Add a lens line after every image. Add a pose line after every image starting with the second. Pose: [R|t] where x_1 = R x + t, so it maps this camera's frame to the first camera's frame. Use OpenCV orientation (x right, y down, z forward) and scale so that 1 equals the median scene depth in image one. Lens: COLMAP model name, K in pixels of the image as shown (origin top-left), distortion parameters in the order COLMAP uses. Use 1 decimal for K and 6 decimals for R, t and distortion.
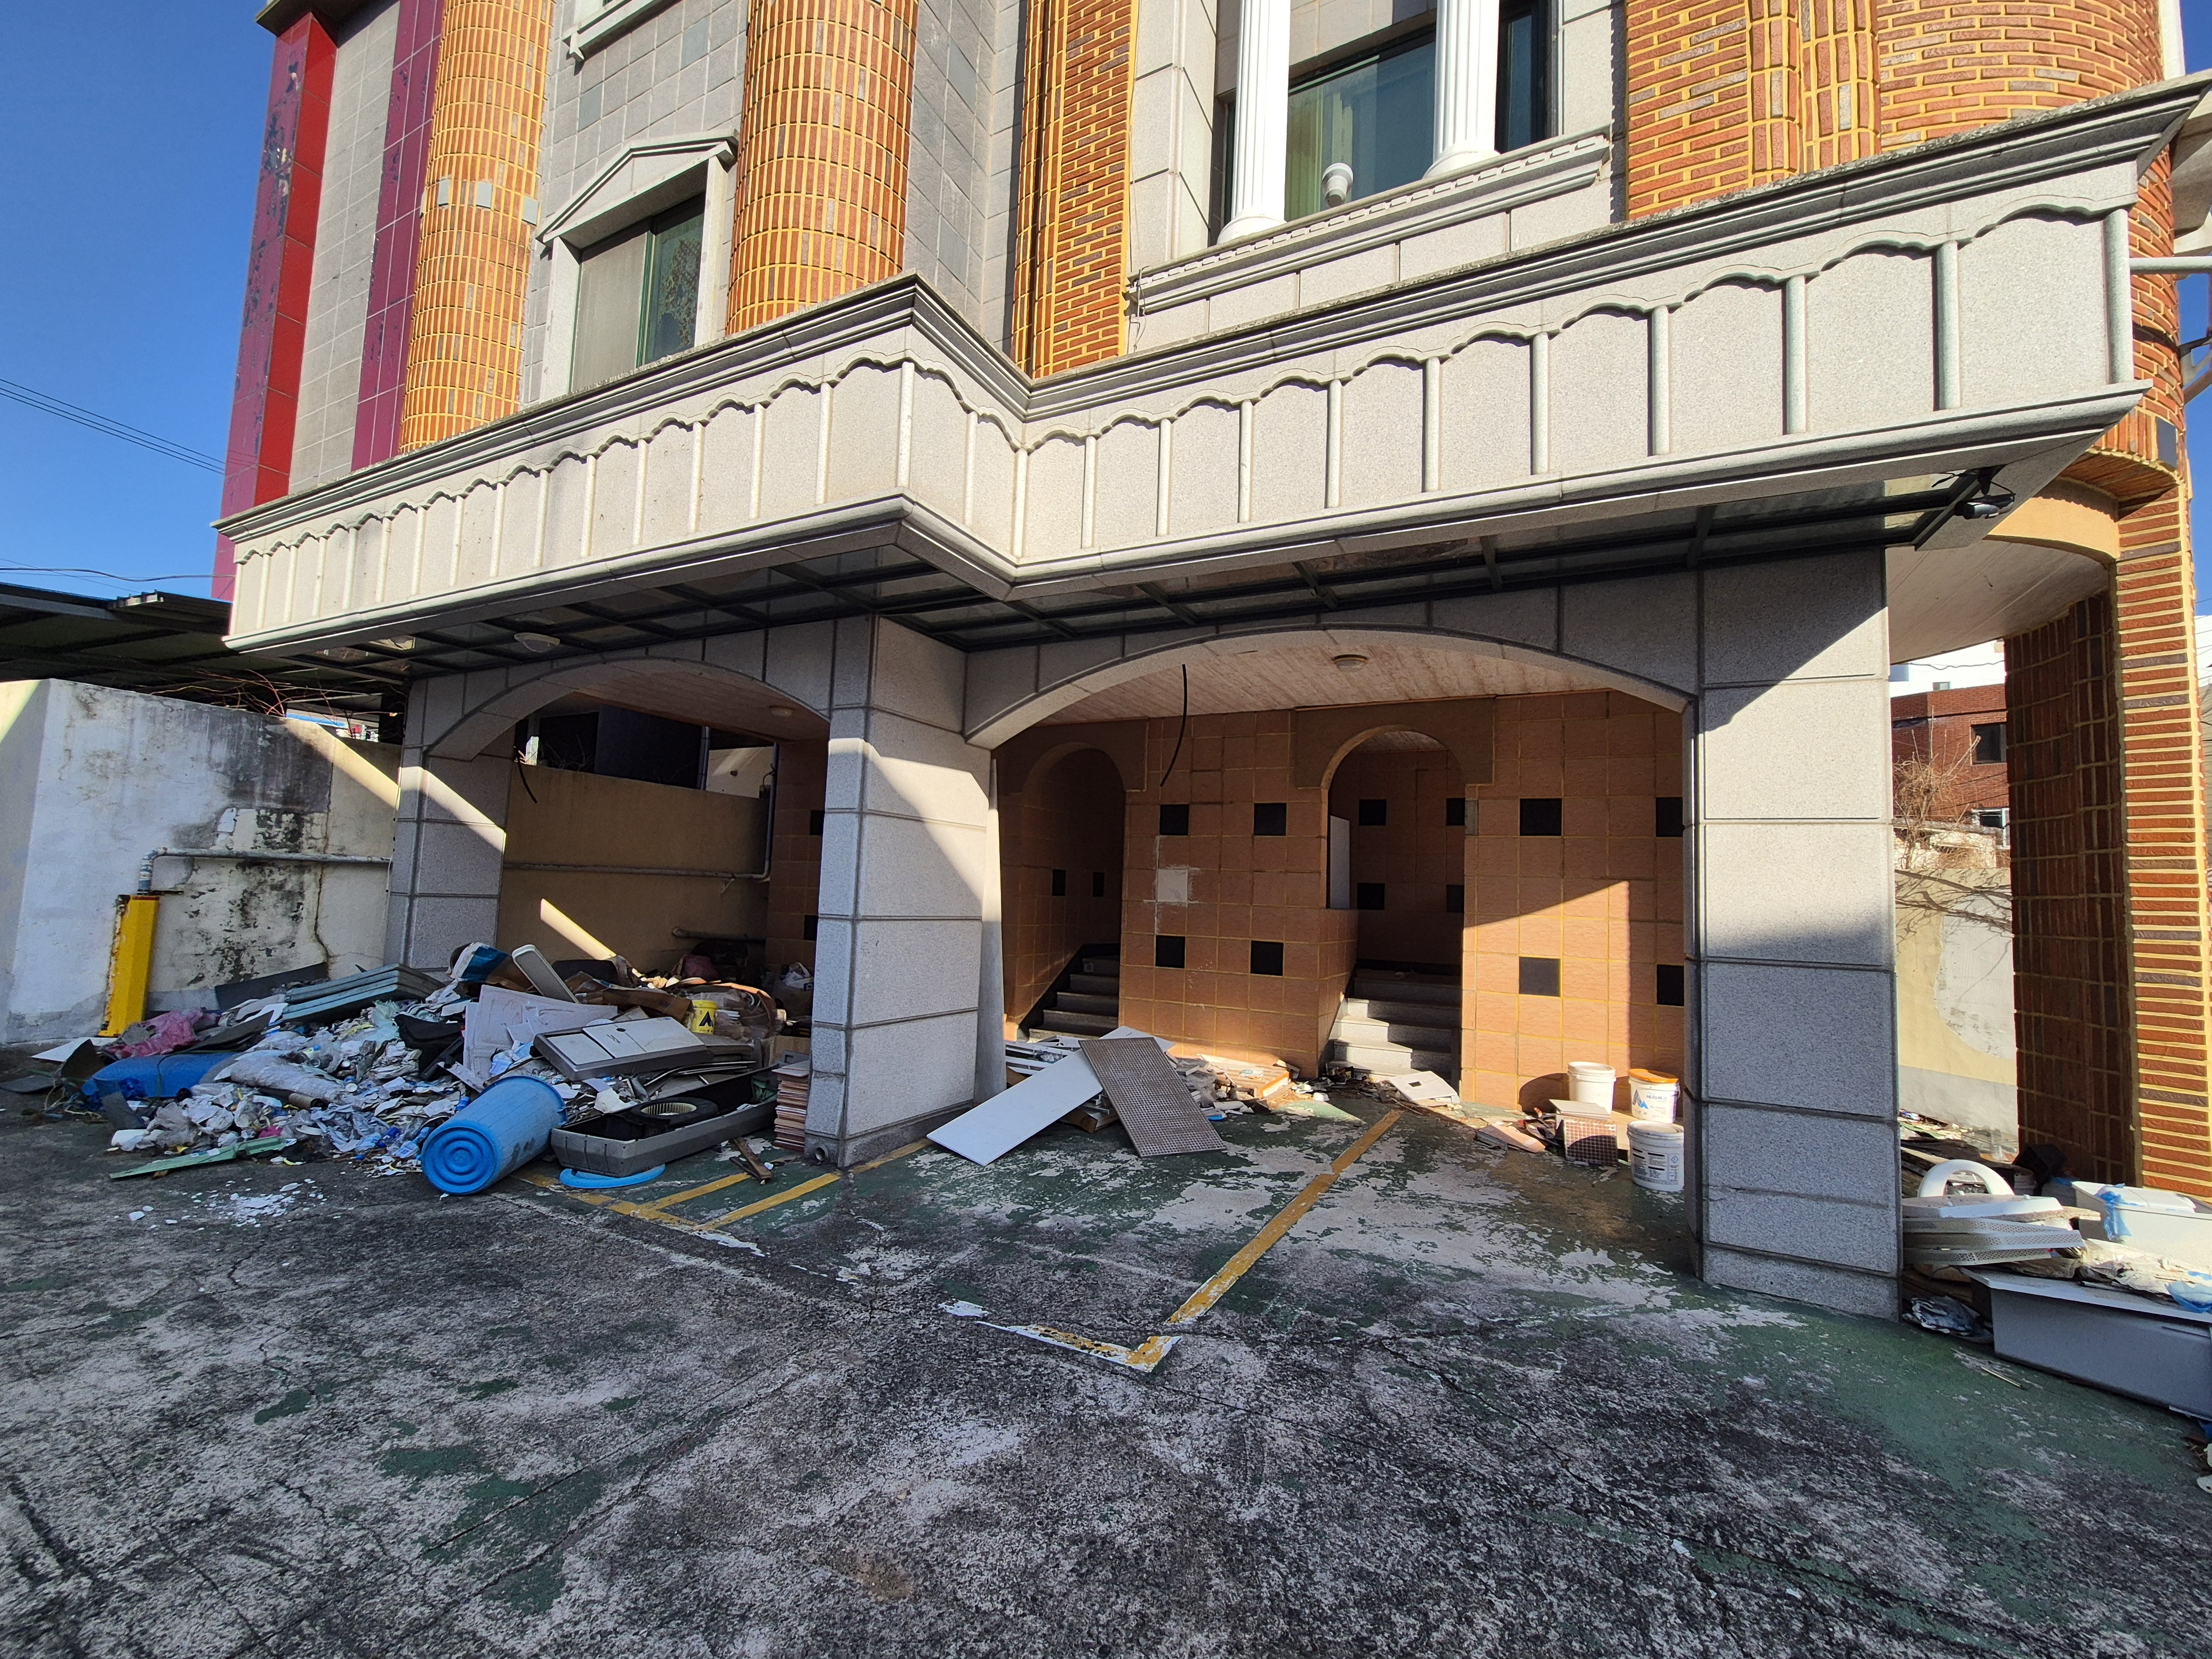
lens RADIAL K [[909.2, 0, 1106.0], [0, 909.2, 829.5], [0, 0, 1]] dist [-0.002085, -0.000373]
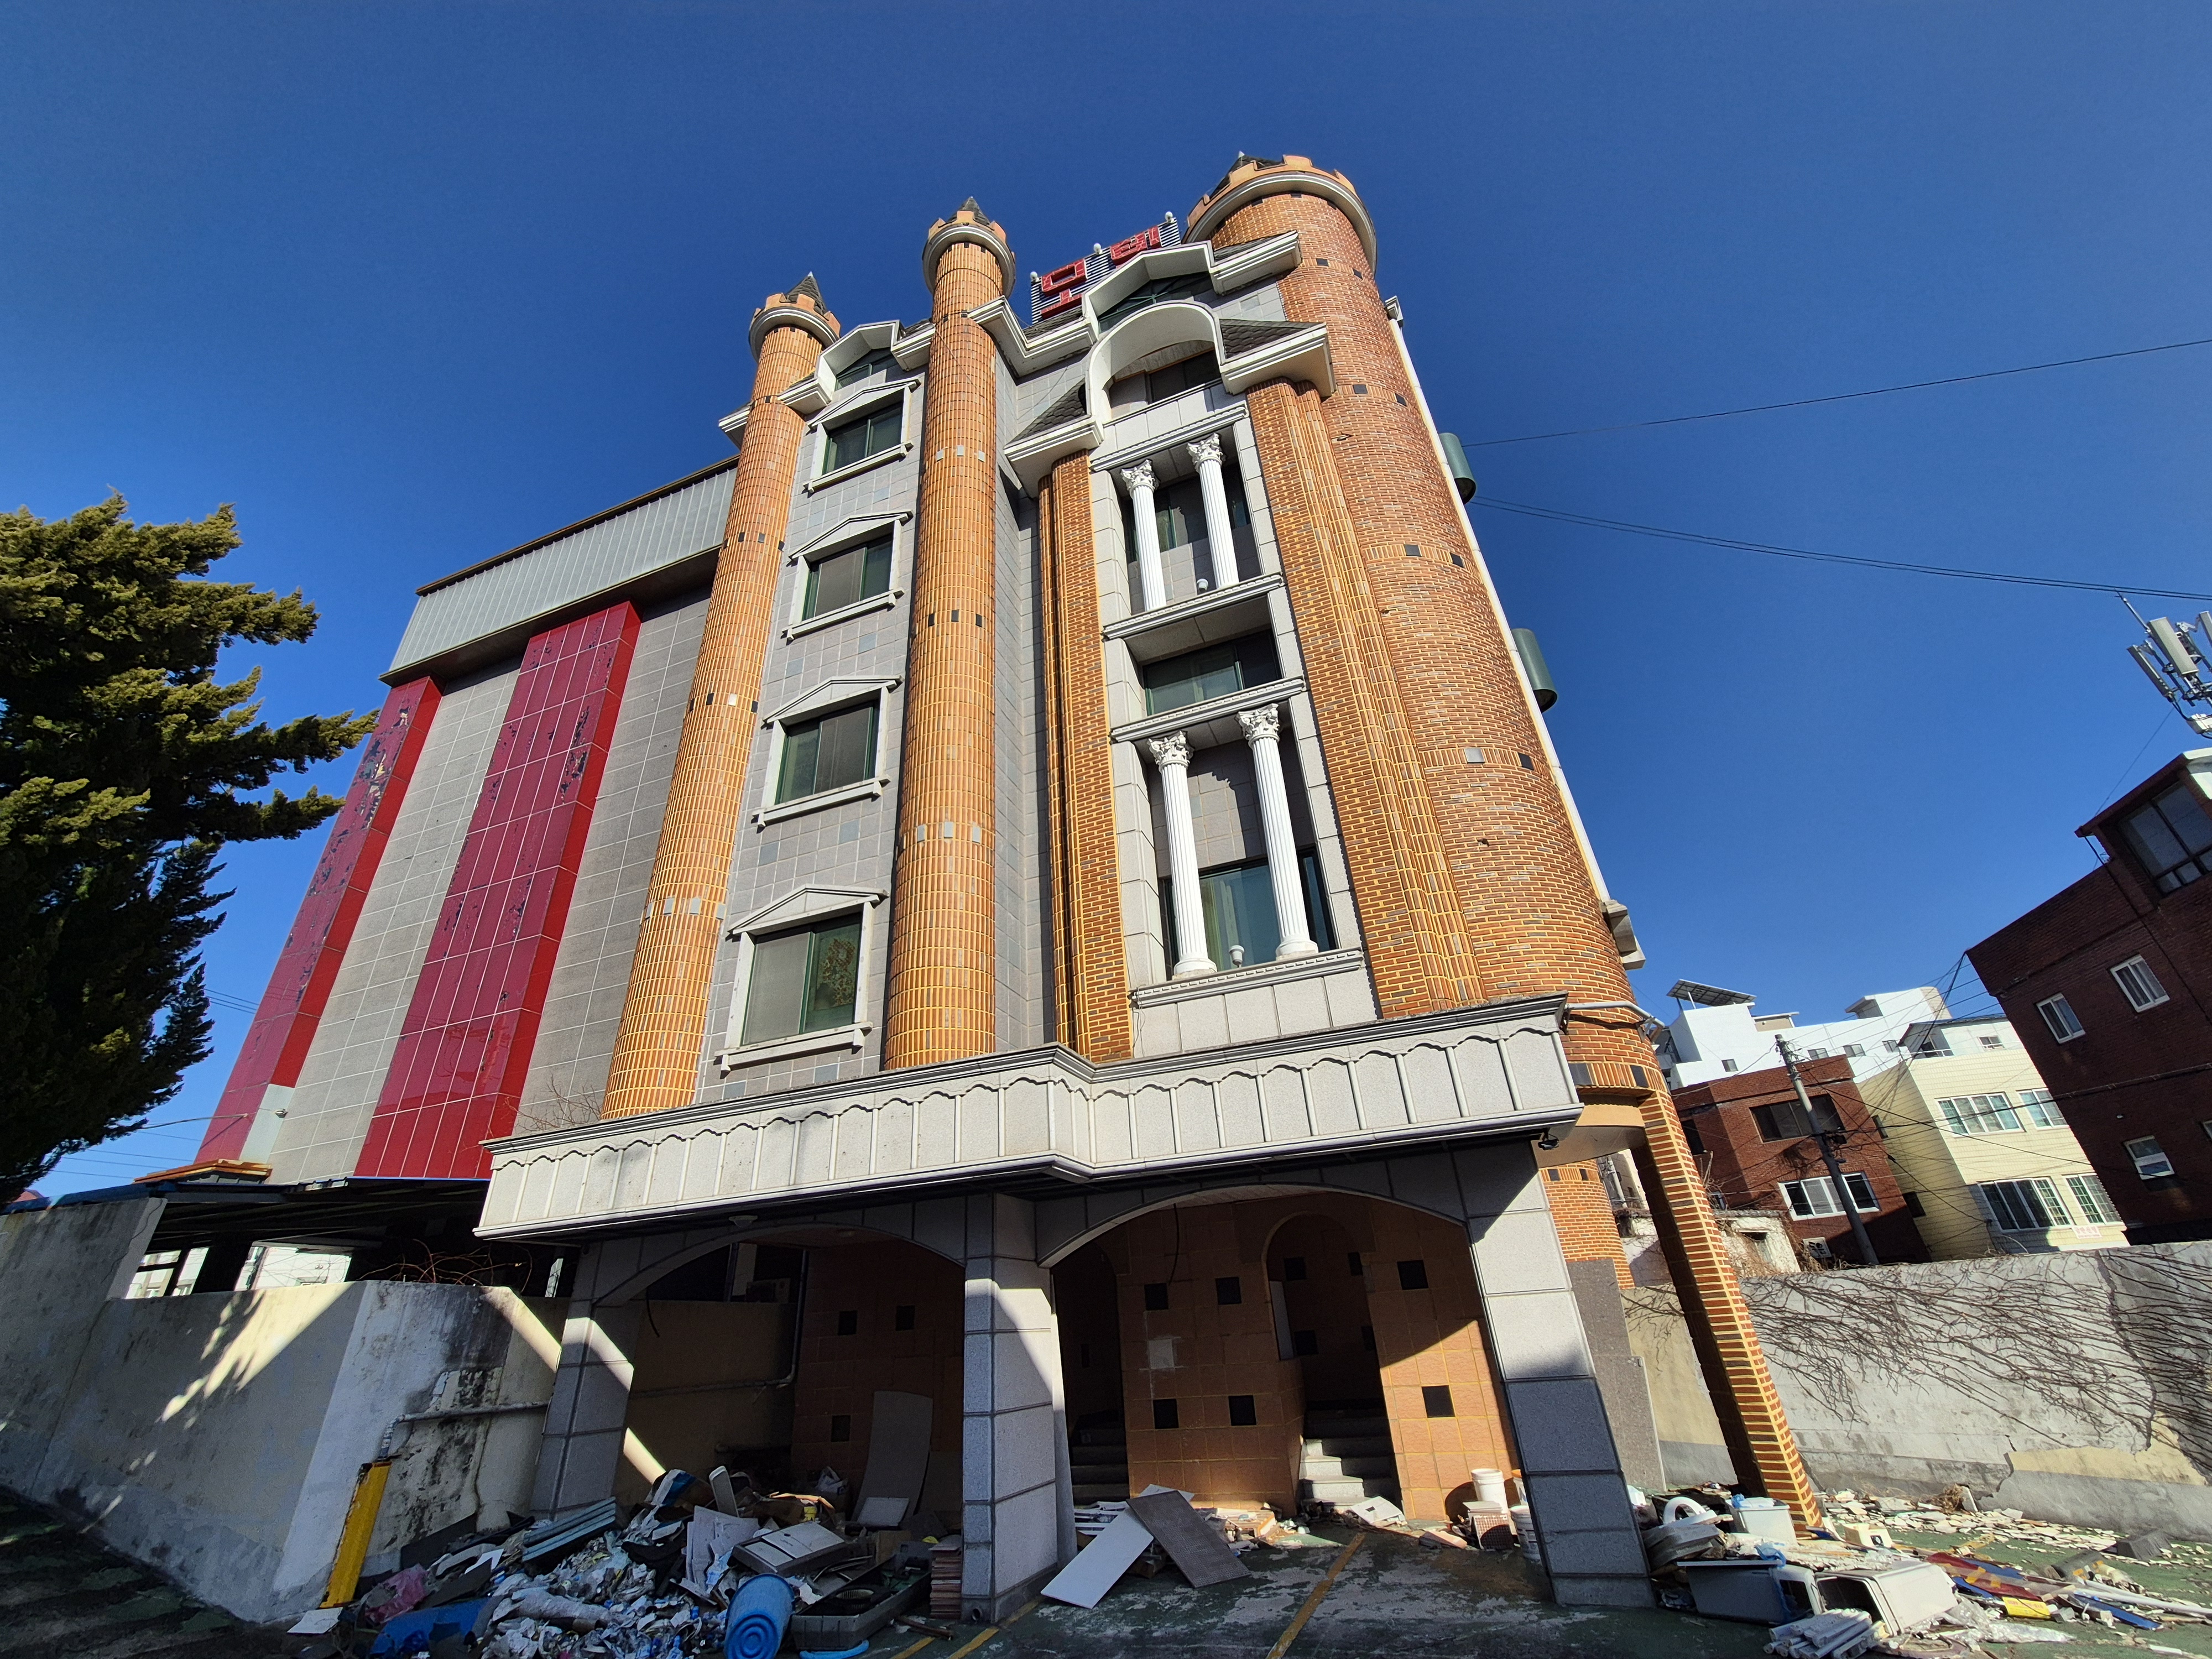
lens RADIAL K [[901.0, 0, 1106.0], [0, 901.0, 829.5], [0, 0, 1]] dist [-0.005600, 0.003202]
pose [[0.989042, -0.030245, 0.144506, -0.240432], [0.089582, 0.900960, -0.424555, -0.107012], [-0.117353, 0.432847, 0.893796, -0.666310]]
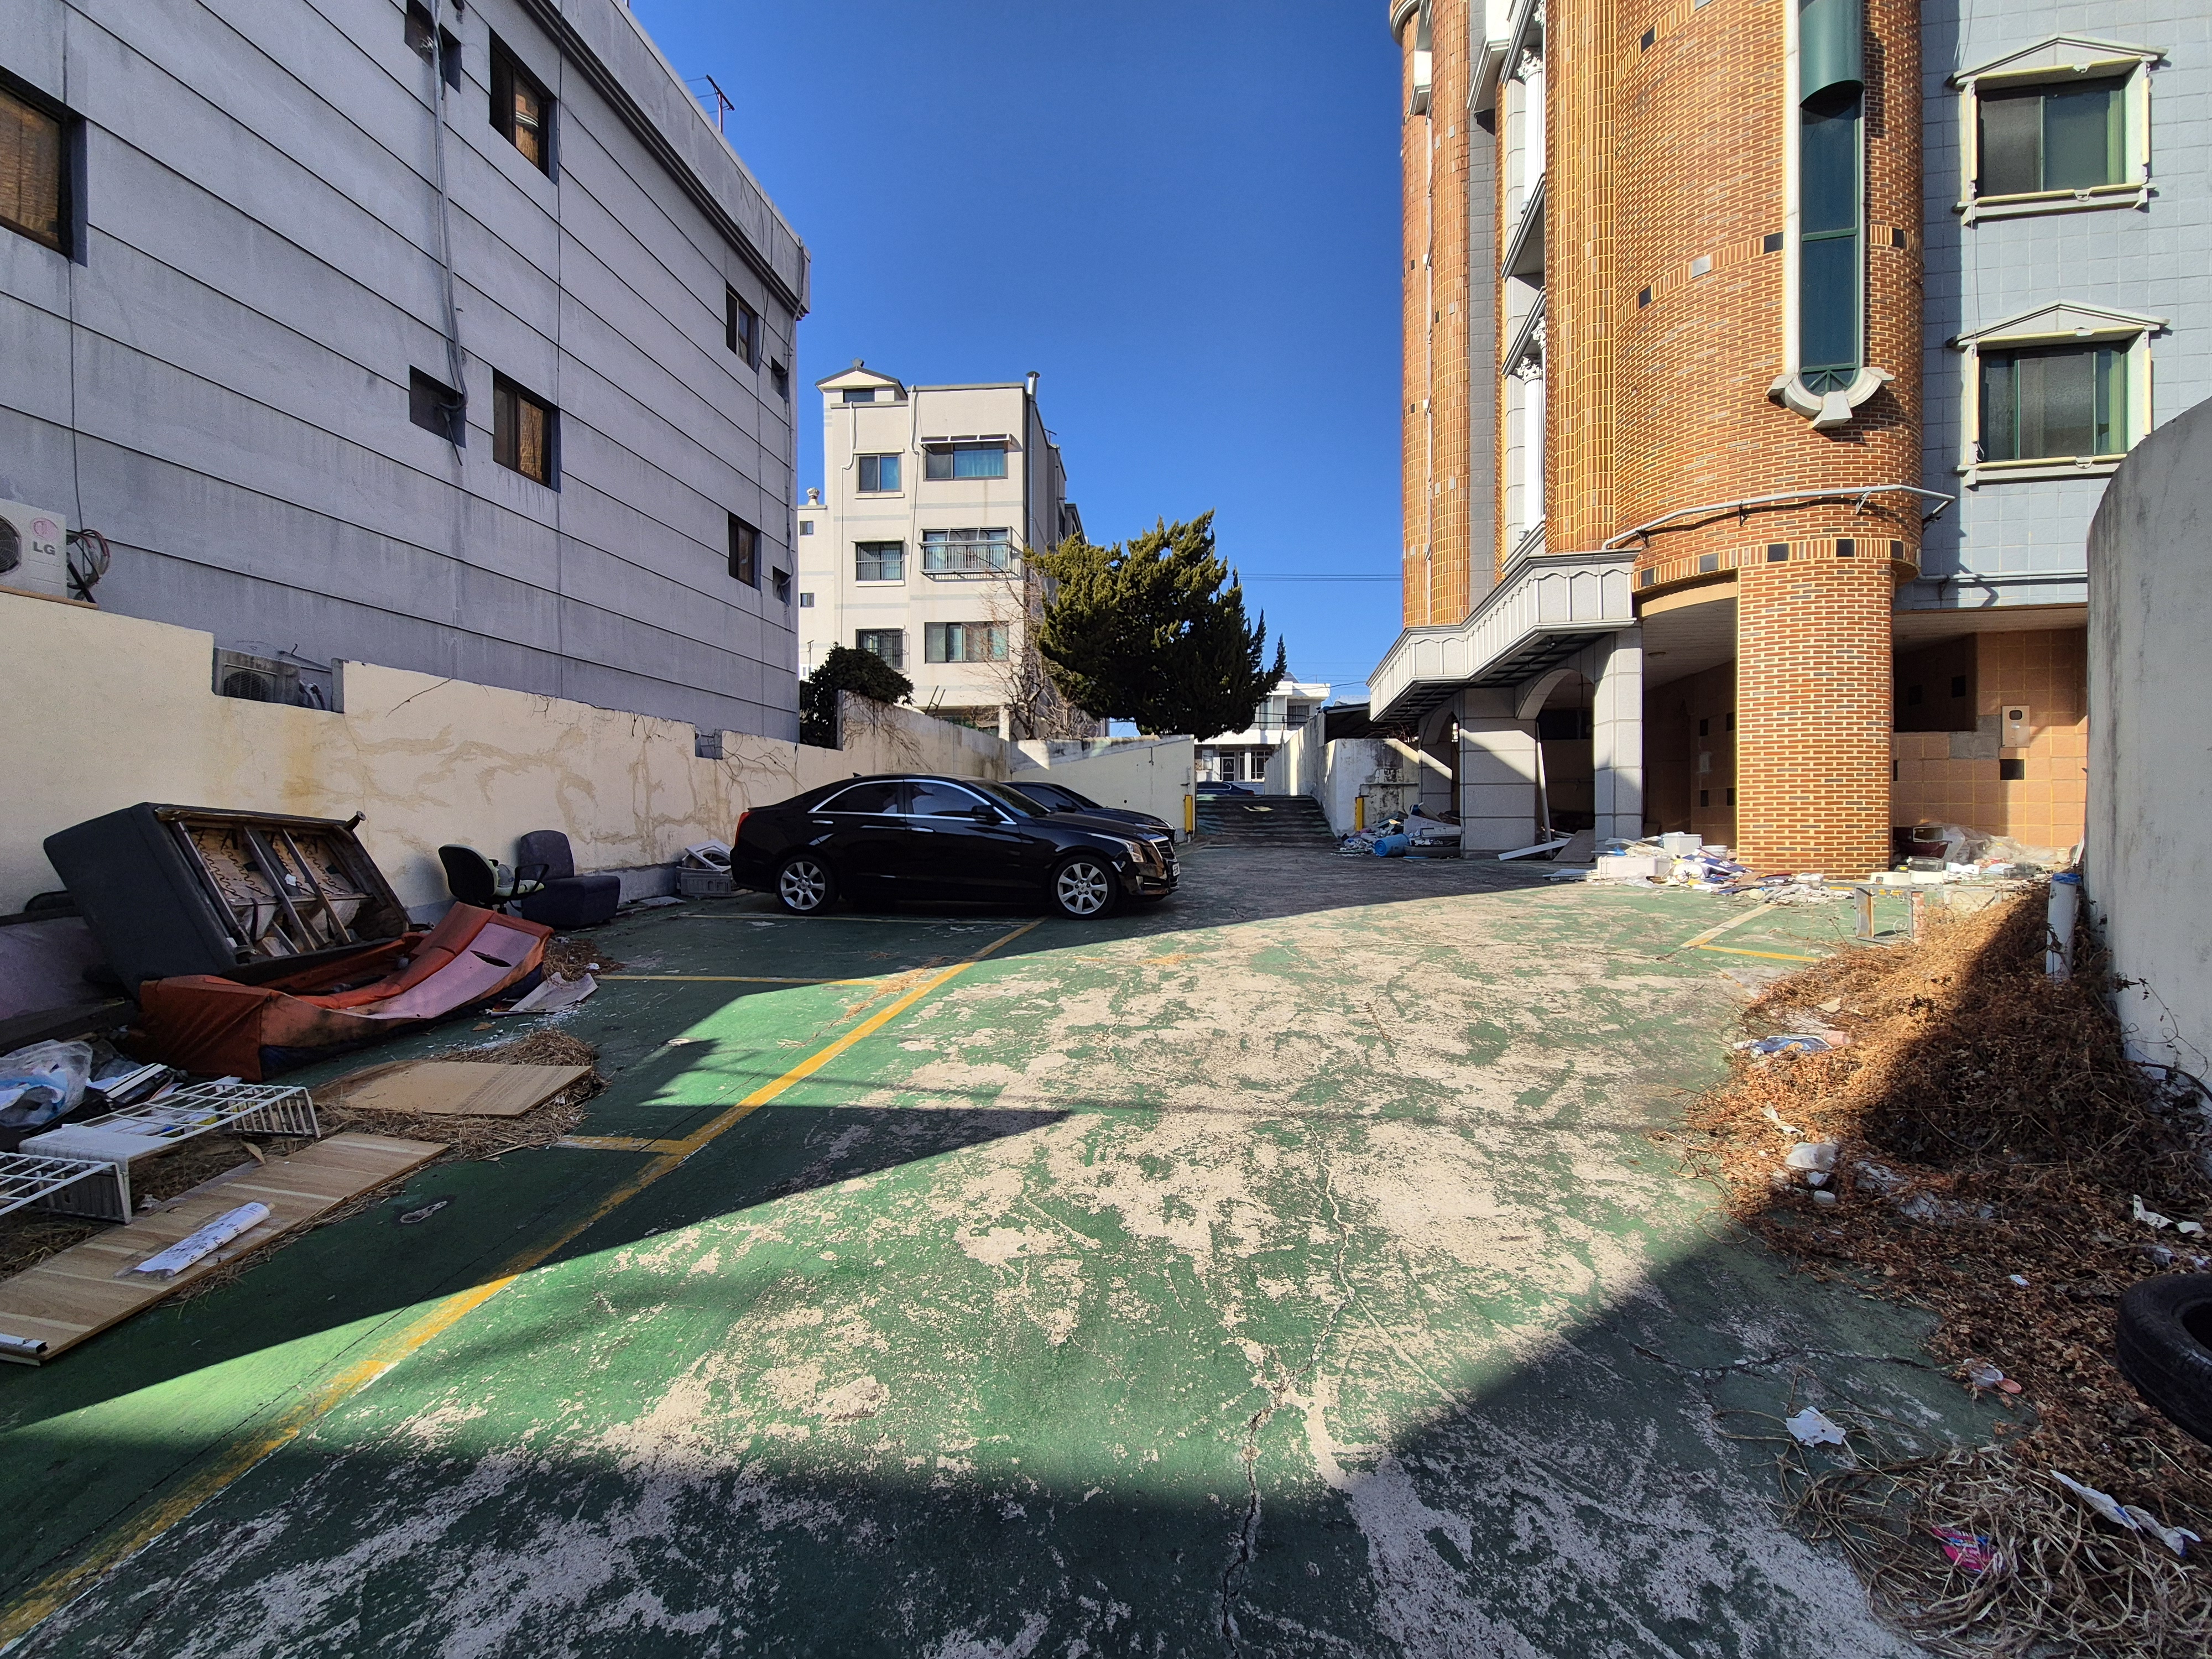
lens RADIAL K [[909.2, 0, 1106.0], [0, 909.2, 829.5], [0, 0, 1]] dist [-0.002085, -0.000373]
pose [[0.303649, -0.048326, -0.951558, 2.122808], [0.082524, 0.996294, -0.024264, 0.219955], [0.949203, -0.071158, 0.306512, -1.084443]]
